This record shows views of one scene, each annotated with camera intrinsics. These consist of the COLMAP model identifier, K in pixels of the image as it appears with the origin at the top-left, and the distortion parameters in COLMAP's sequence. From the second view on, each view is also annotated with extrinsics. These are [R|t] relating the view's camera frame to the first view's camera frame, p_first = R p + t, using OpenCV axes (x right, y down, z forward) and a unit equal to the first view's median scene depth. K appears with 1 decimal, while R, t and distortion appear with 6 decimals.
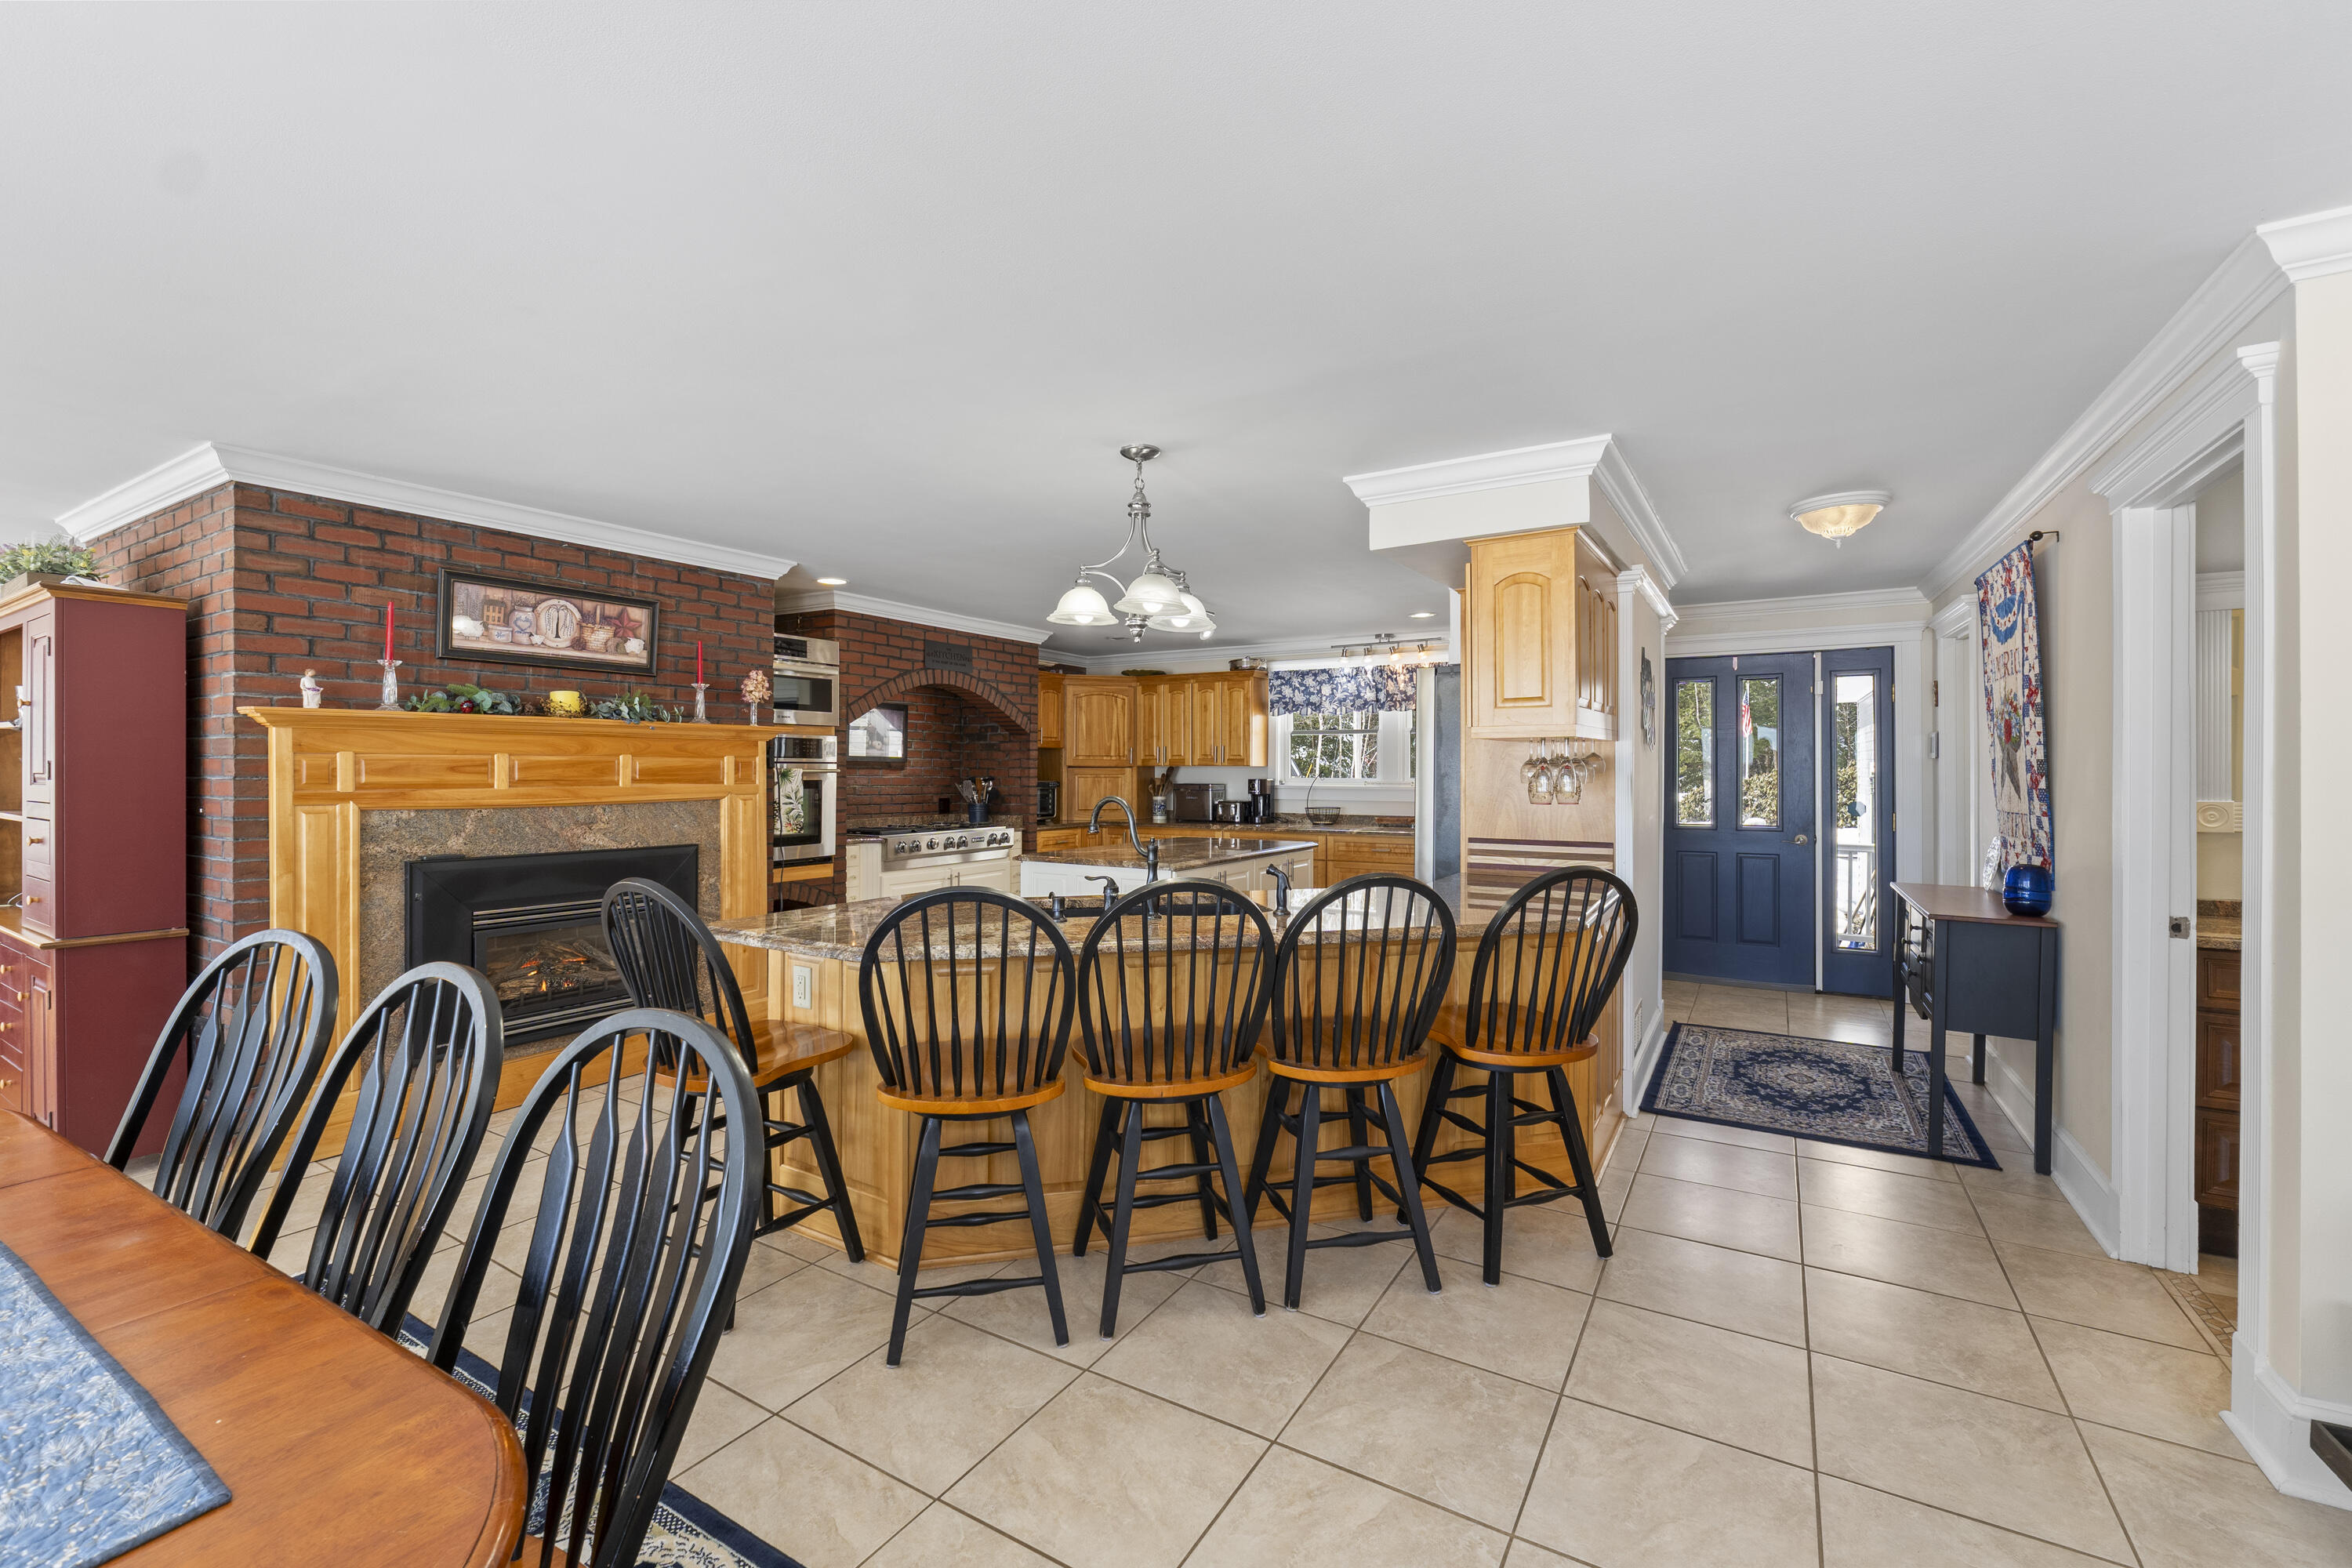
lens RADIAL K [[989.4, 0, 1167.8], [0, 989.4, 773.5], [0, 0, 1]] dist [-0.008005, 0.000180]
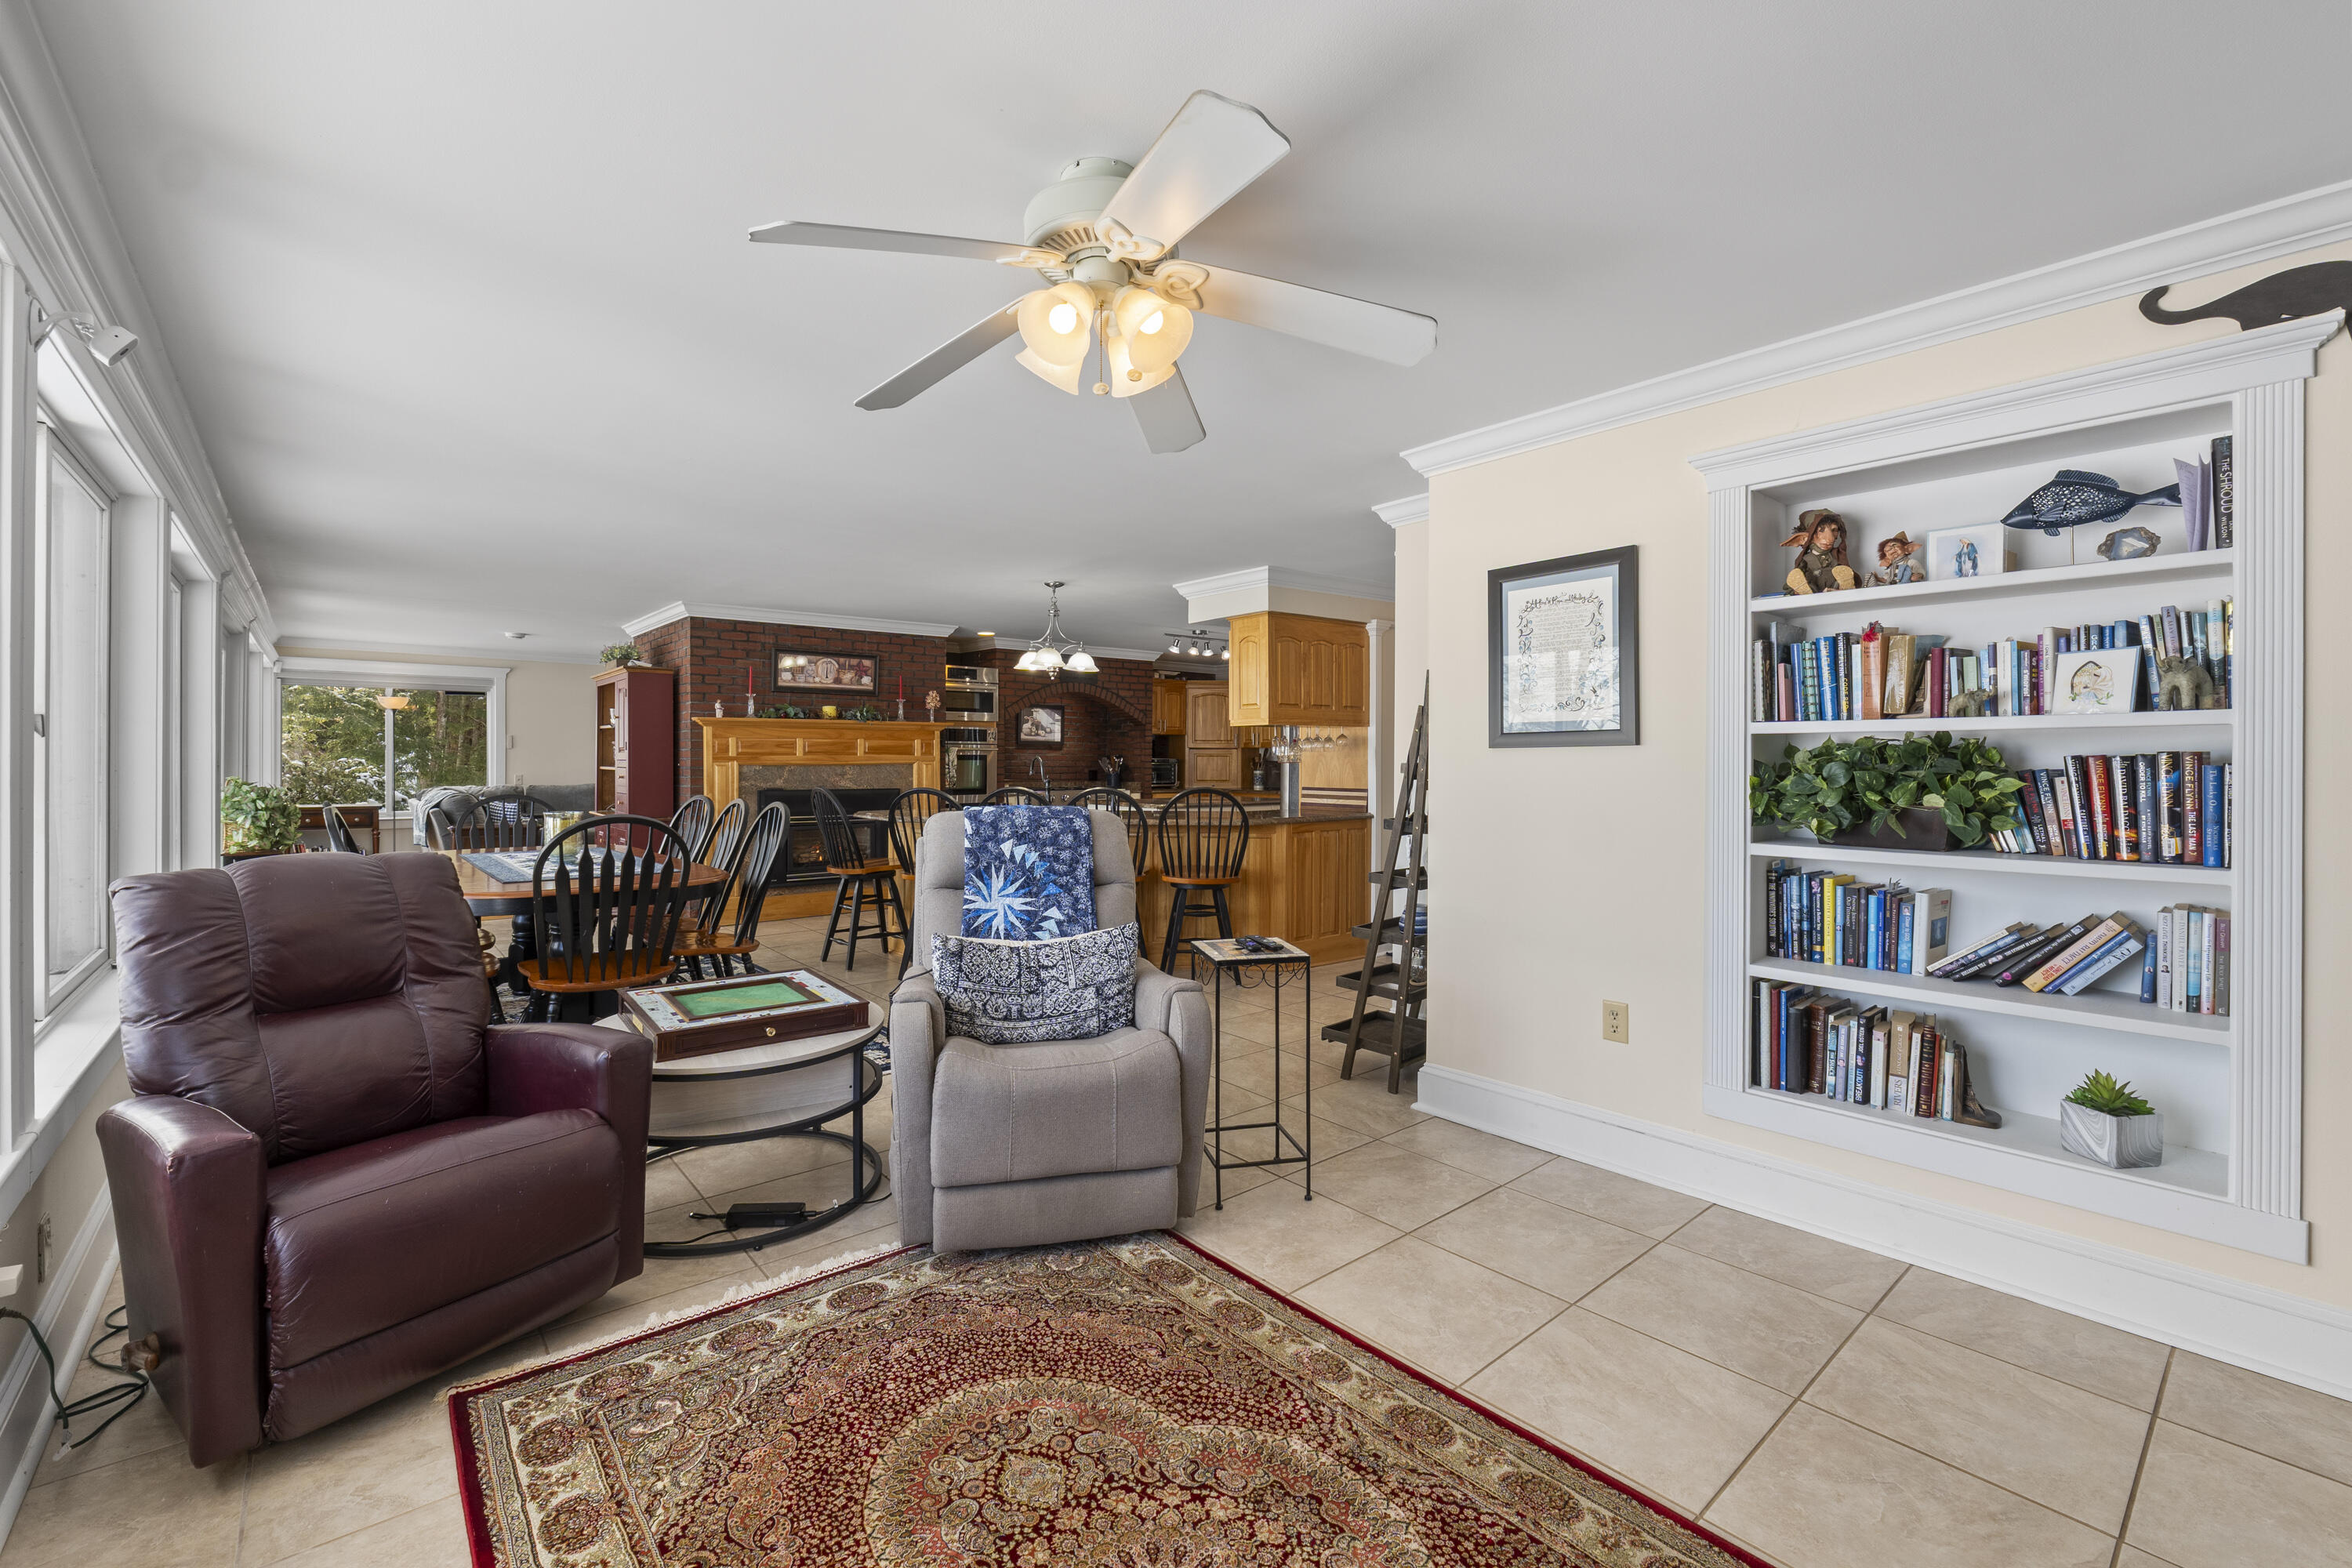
lens RADIAL K [[989.4, 0, 1168.6], [0, 989.4, 773.2], [0, 0, 1]] dist [-0.008005, 0.000180]
pose [[0.949492, 0.005705, -0.313739, 0.589645], [-0.002071, 0.999927, 0.011915, 0.022325], [0.313784, -0.010663, 0.949434, -0.593274]]
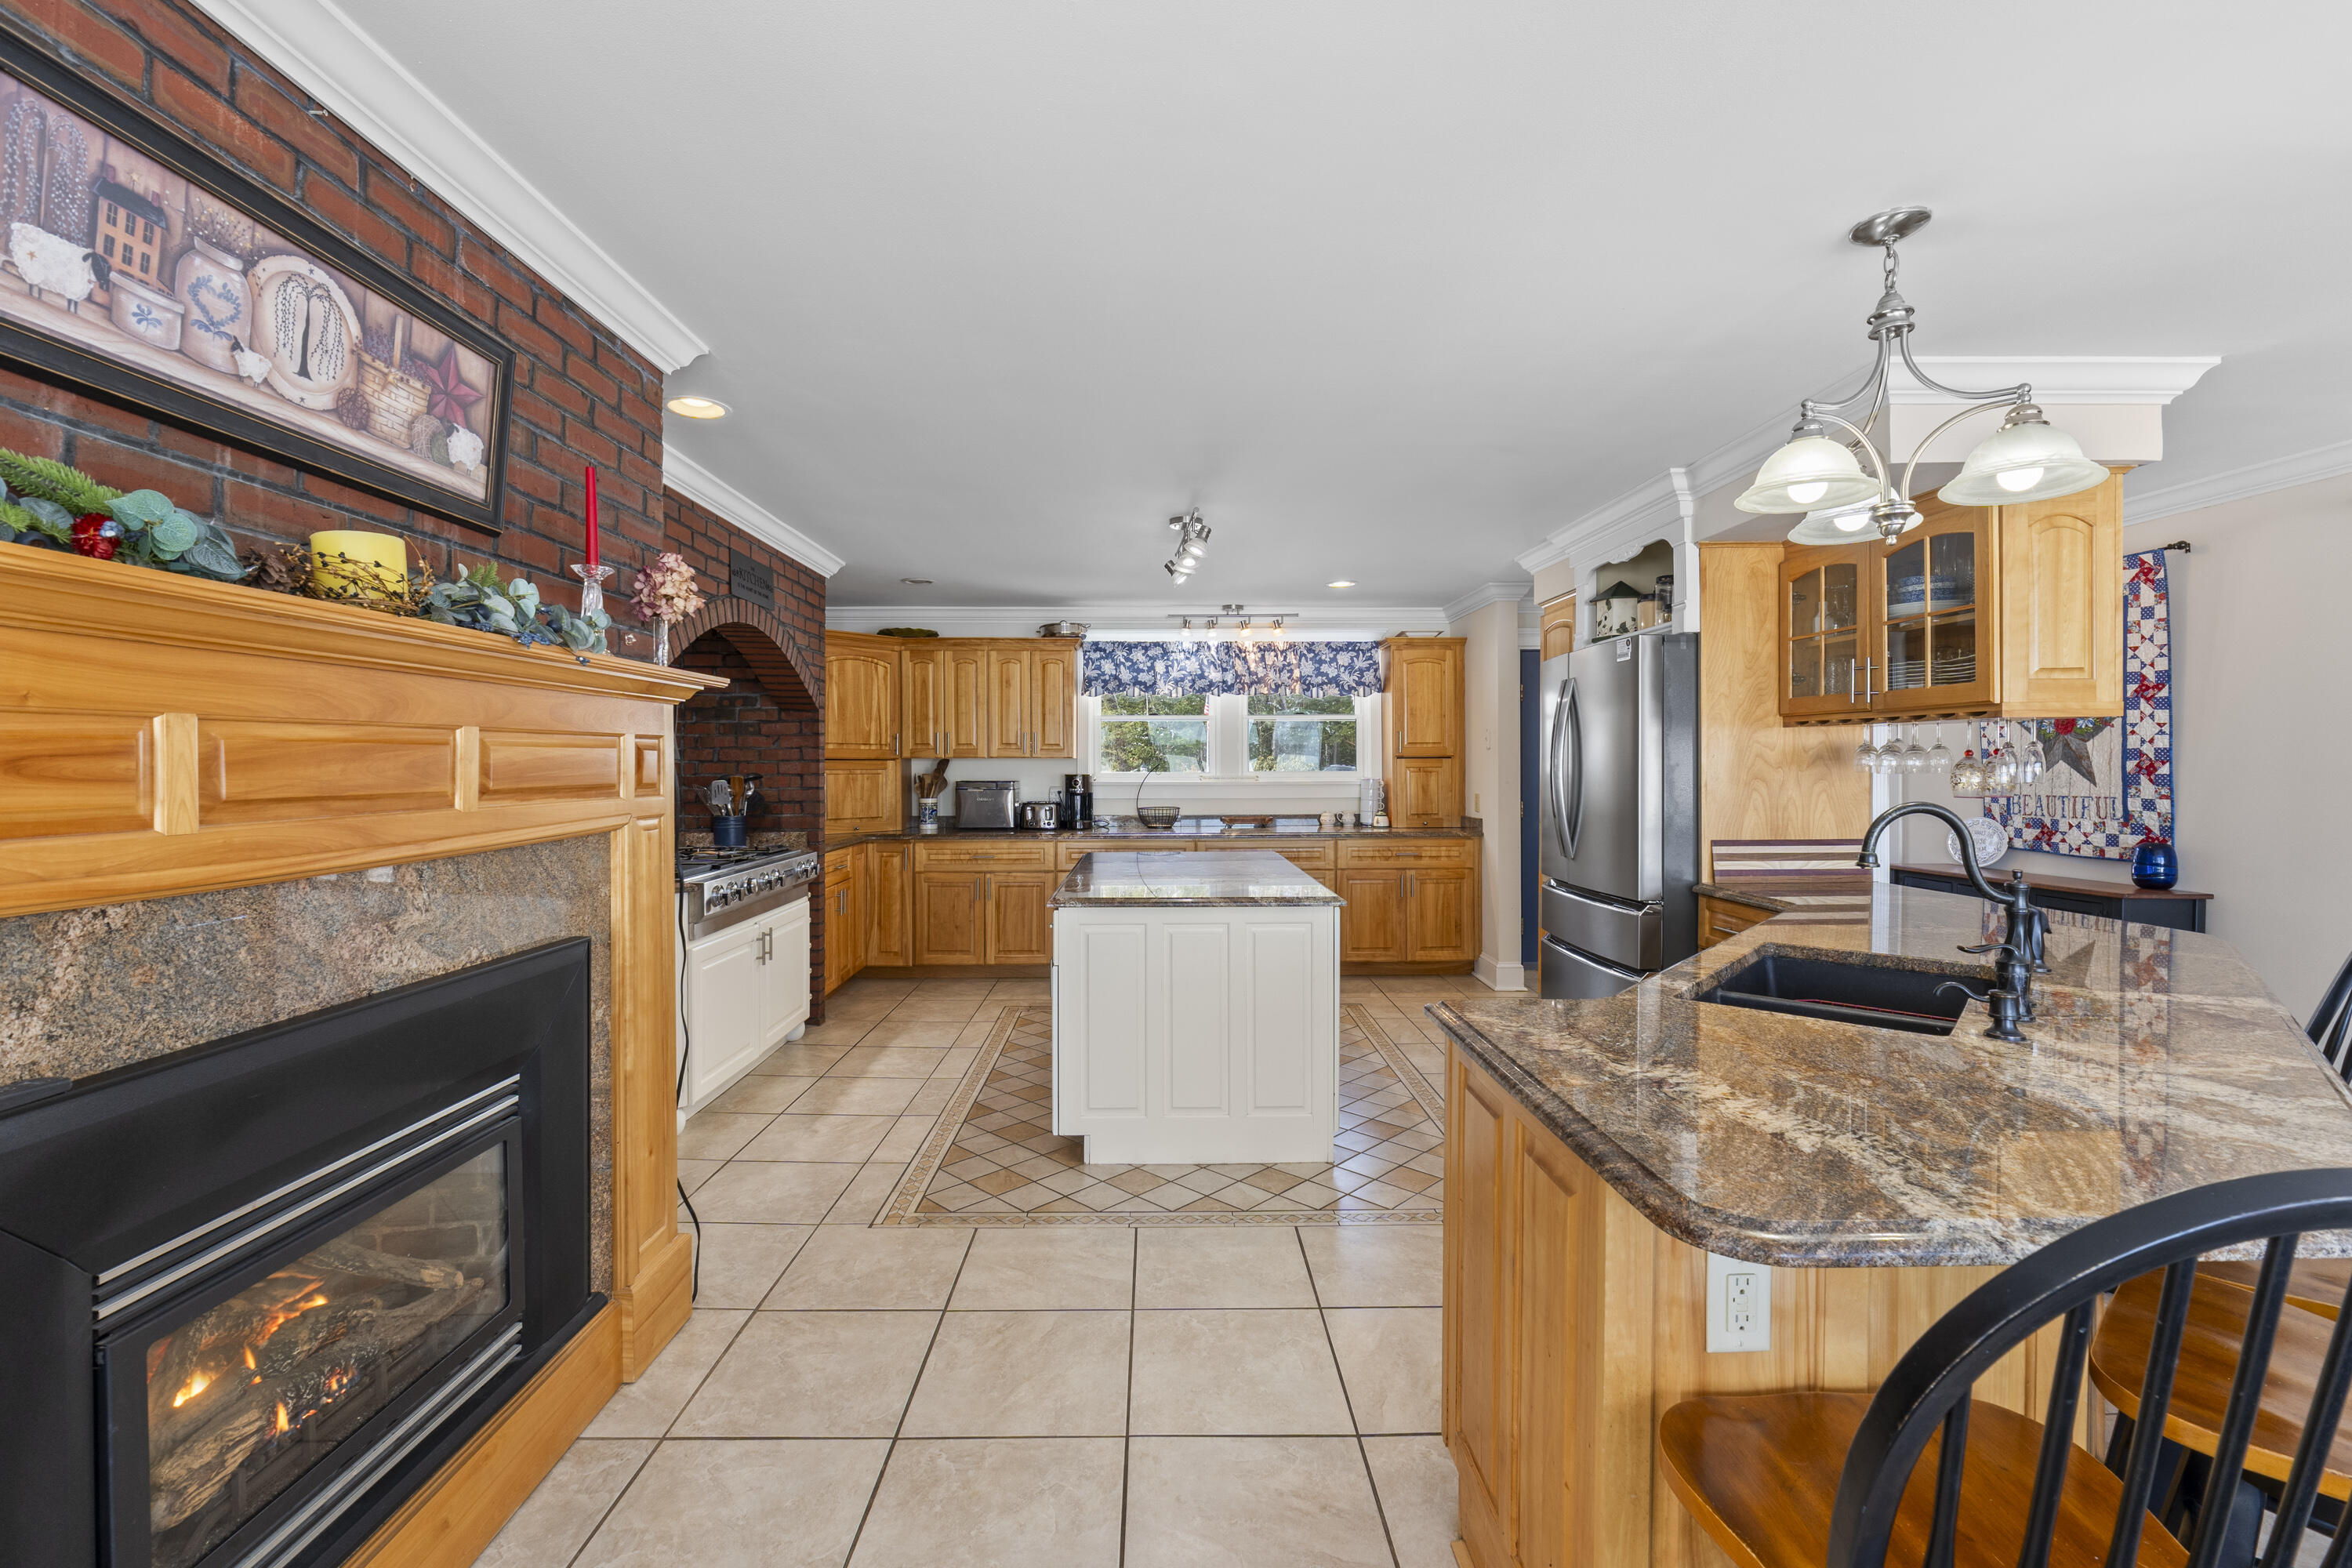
lens RADIAL K [[989.4, 0, 1170.1], [0, 989.4, 775.0], [0, 0, 1]] dist [-0.008005, 0.000180]
pose [[0.842280, -0.011191, 0.538924, -0.523979], [0.006867, 0.999926, 0.010032, -0.002084], [-0.538997, -0.004749, 0.842295, 0.528226]]
